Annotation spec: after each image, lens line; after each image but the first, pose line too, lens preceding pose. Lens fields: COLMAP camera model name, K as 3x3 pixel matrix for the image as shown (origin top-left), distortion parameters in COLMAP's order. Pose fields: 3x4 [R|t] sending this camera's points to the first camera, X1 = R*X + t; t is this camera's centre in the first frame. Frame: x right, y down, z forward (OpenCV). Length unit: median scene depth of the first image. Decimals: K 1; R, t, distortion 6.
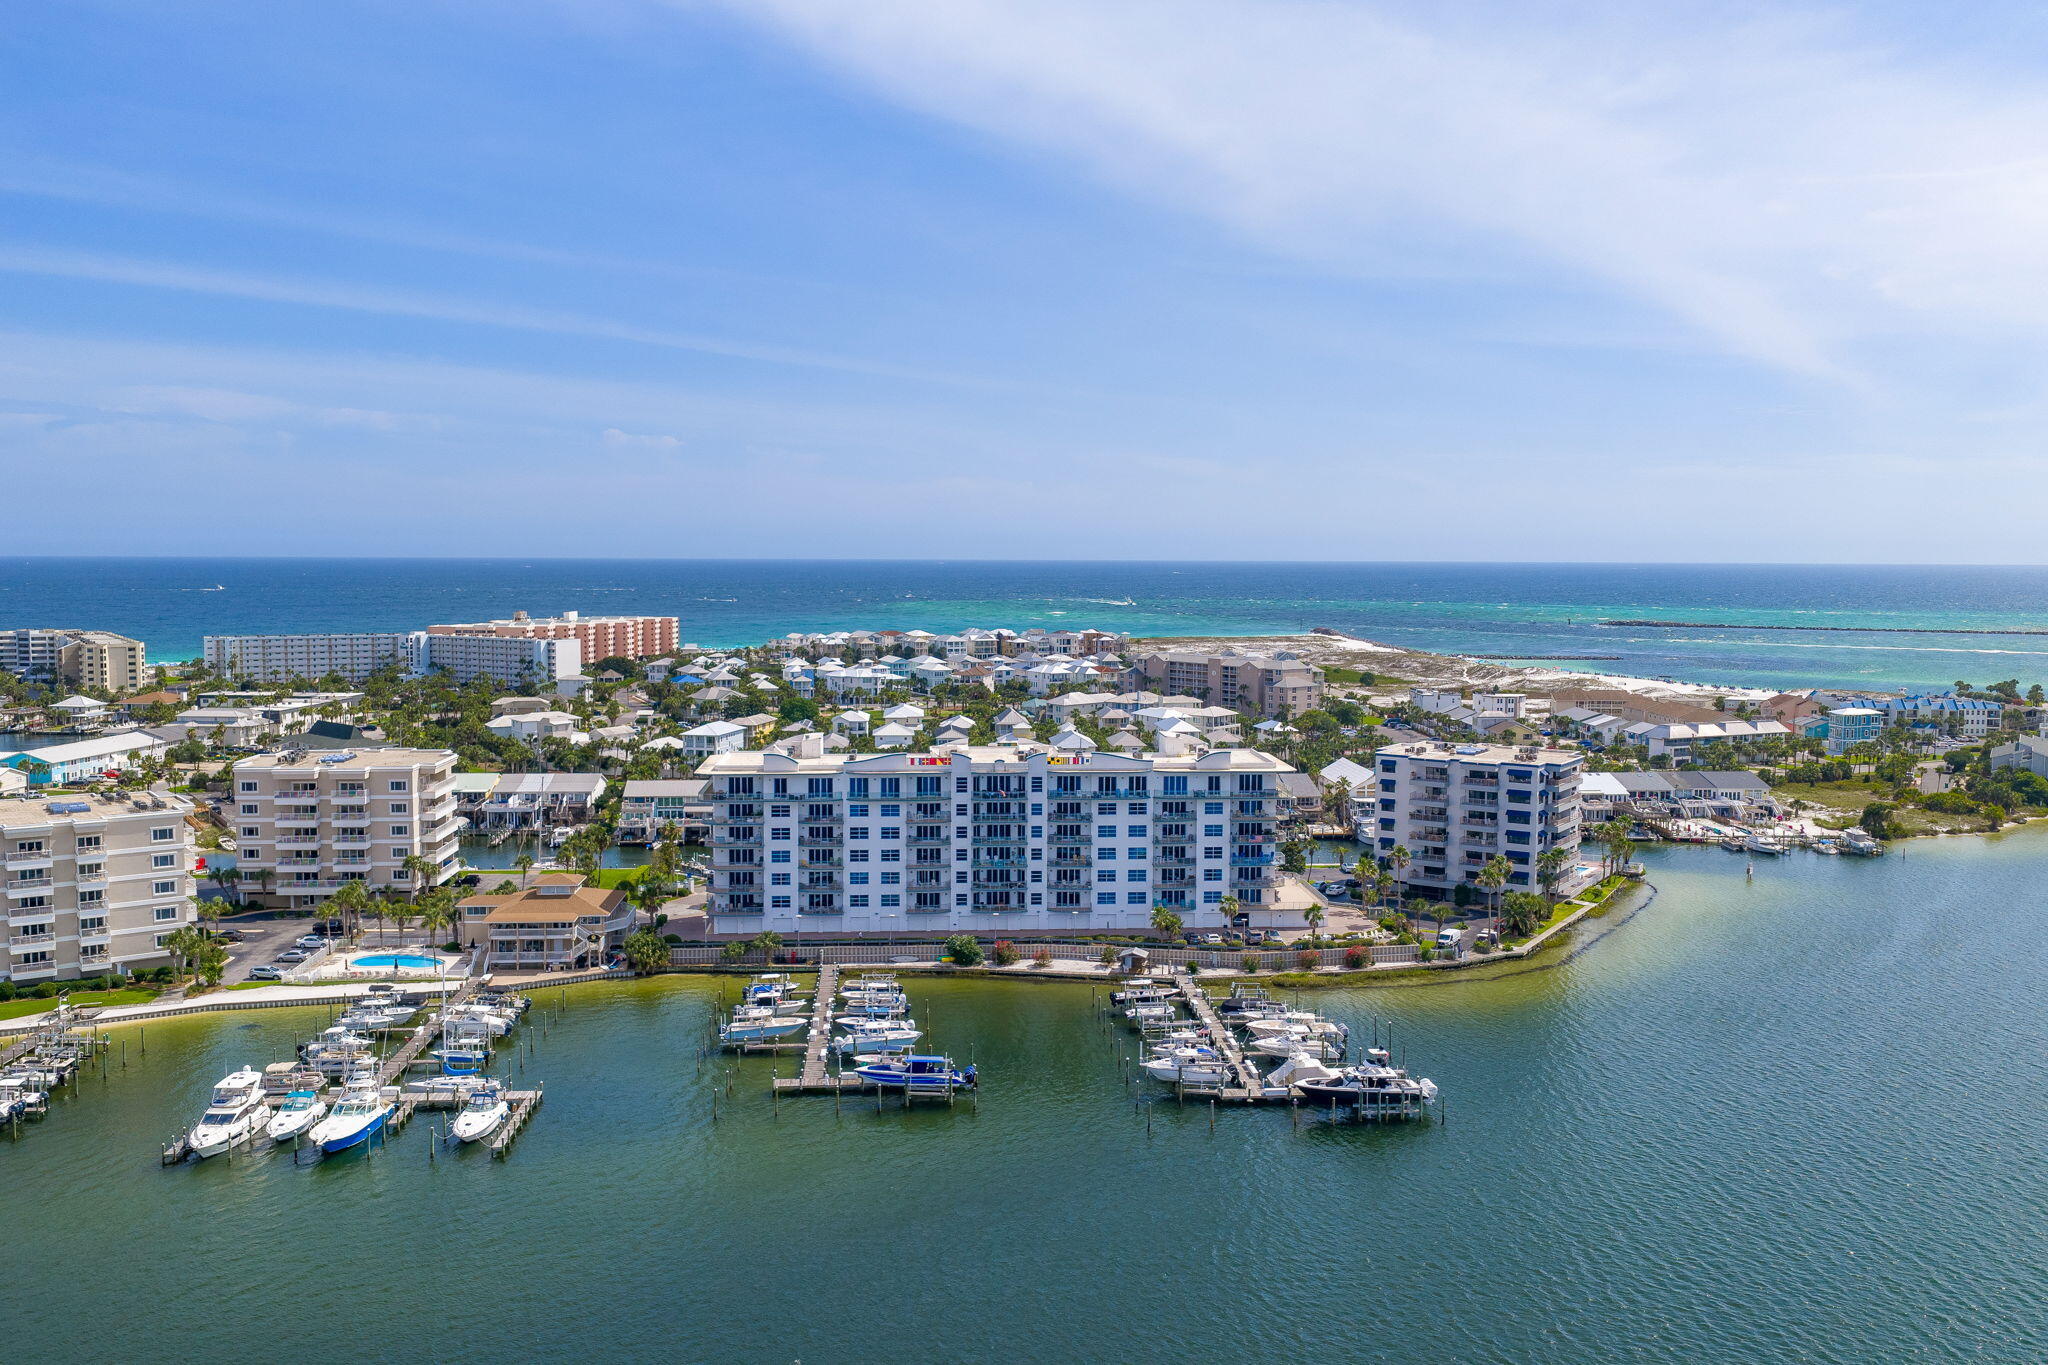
lens RADIAL K [[1685.0, 0, 1013.7], [0, 1685.0, 672.5], [0, 0, 1]] dist [0.016646, -0.032869]
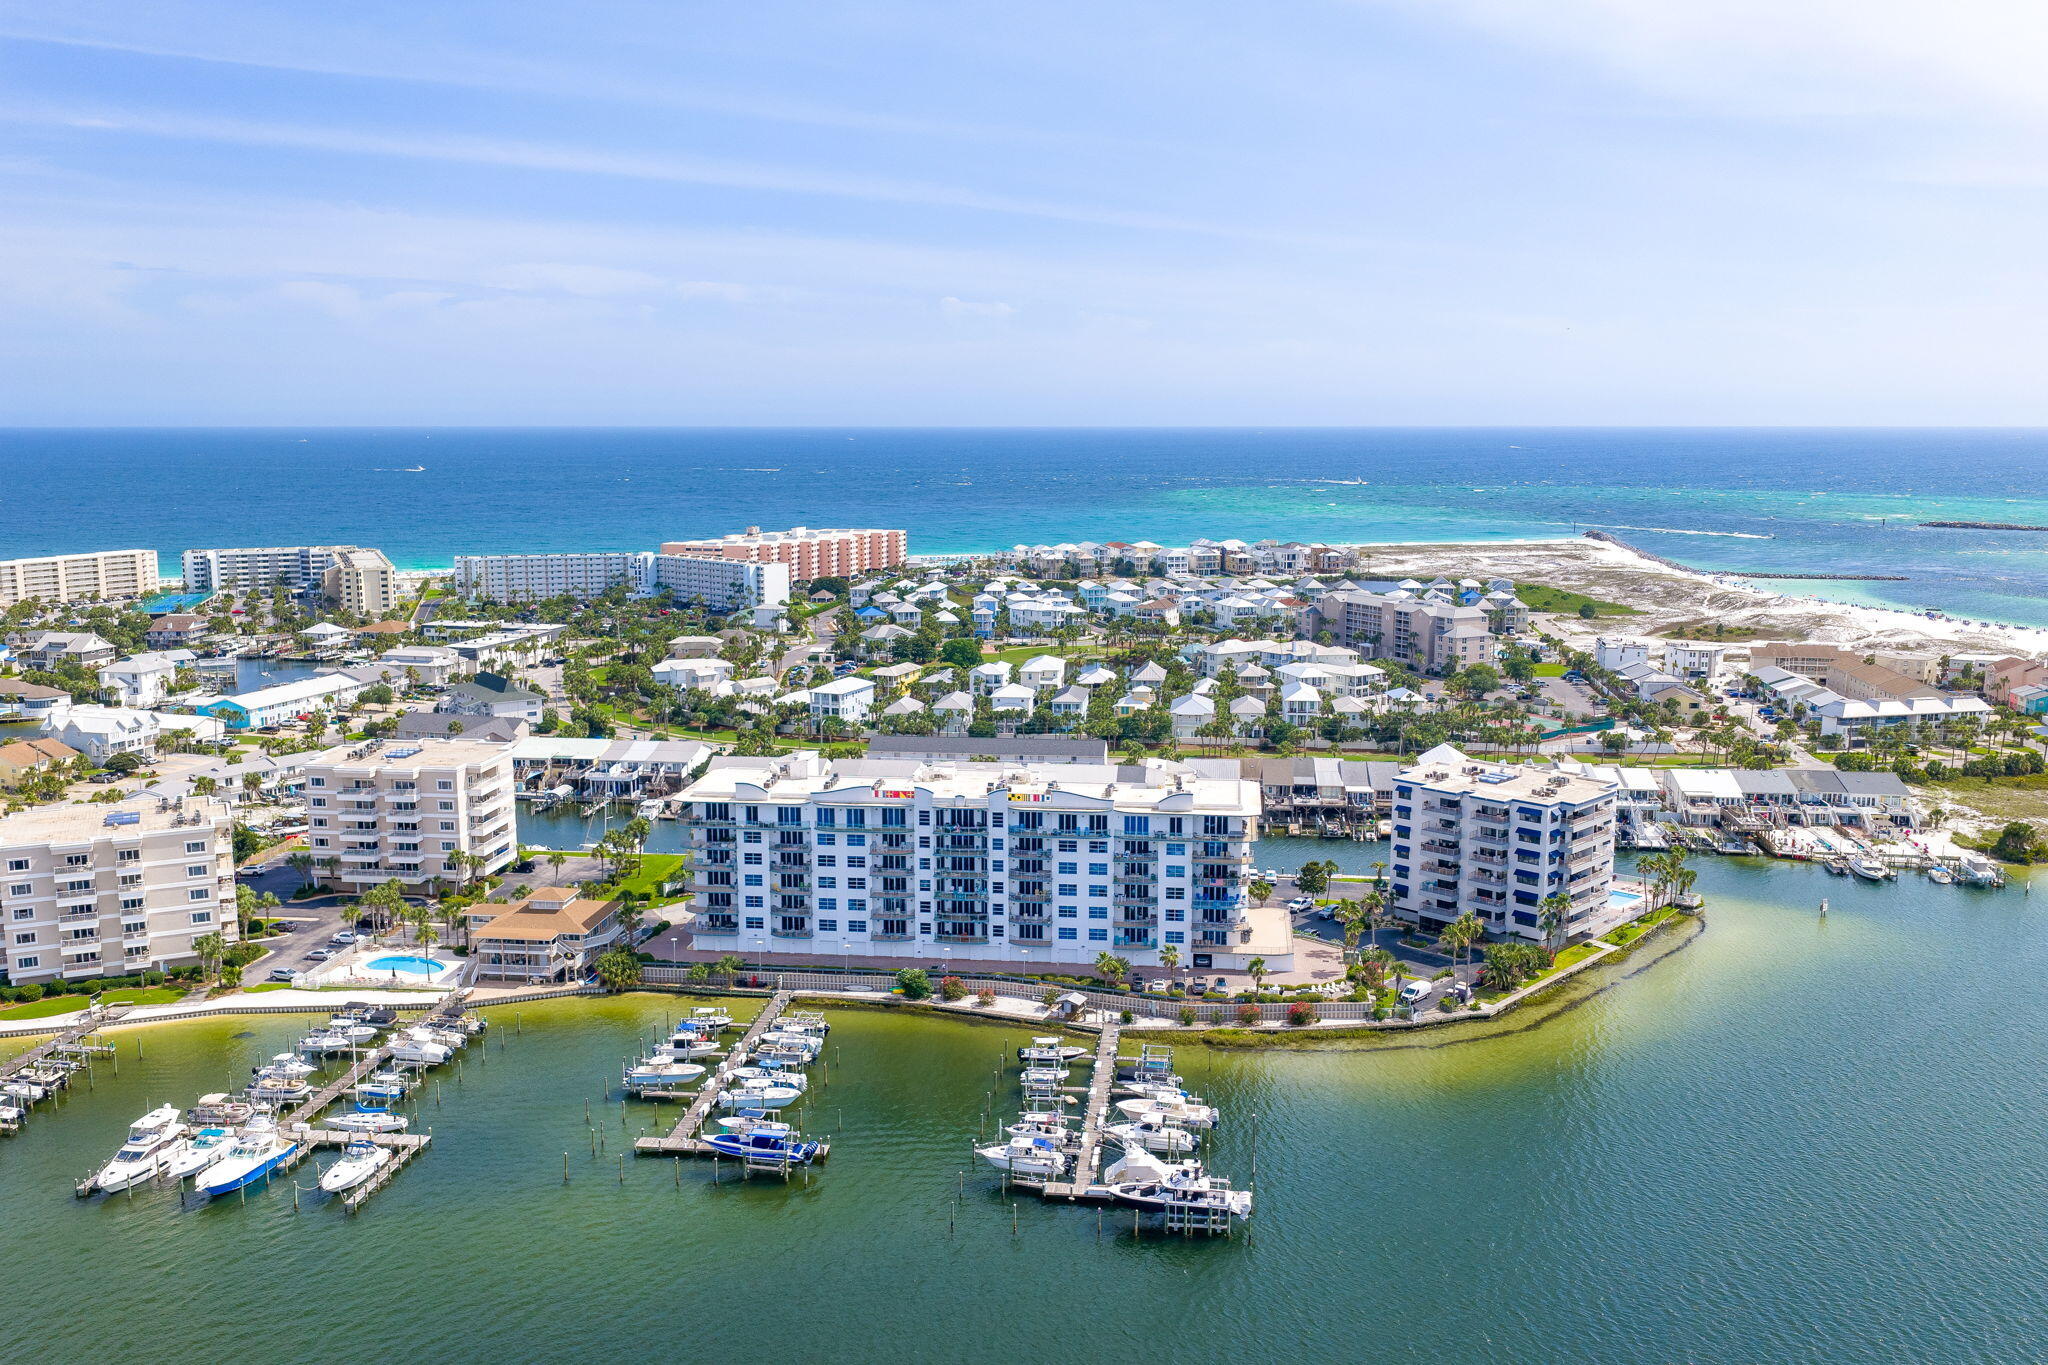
lens RADIAL K [[1685.0, 0, 1014.7], [0, 1685.0, 675.6], [0, 0, 1]] dist [0.016646, -0.032869]
pose [[0.982384, 0.021643, -0.185617, 0.207668], [-0.006737, 0.996727, 0.080563, -0.100151], [0.186753, -0.077893, 0.979314, 0.022410]]
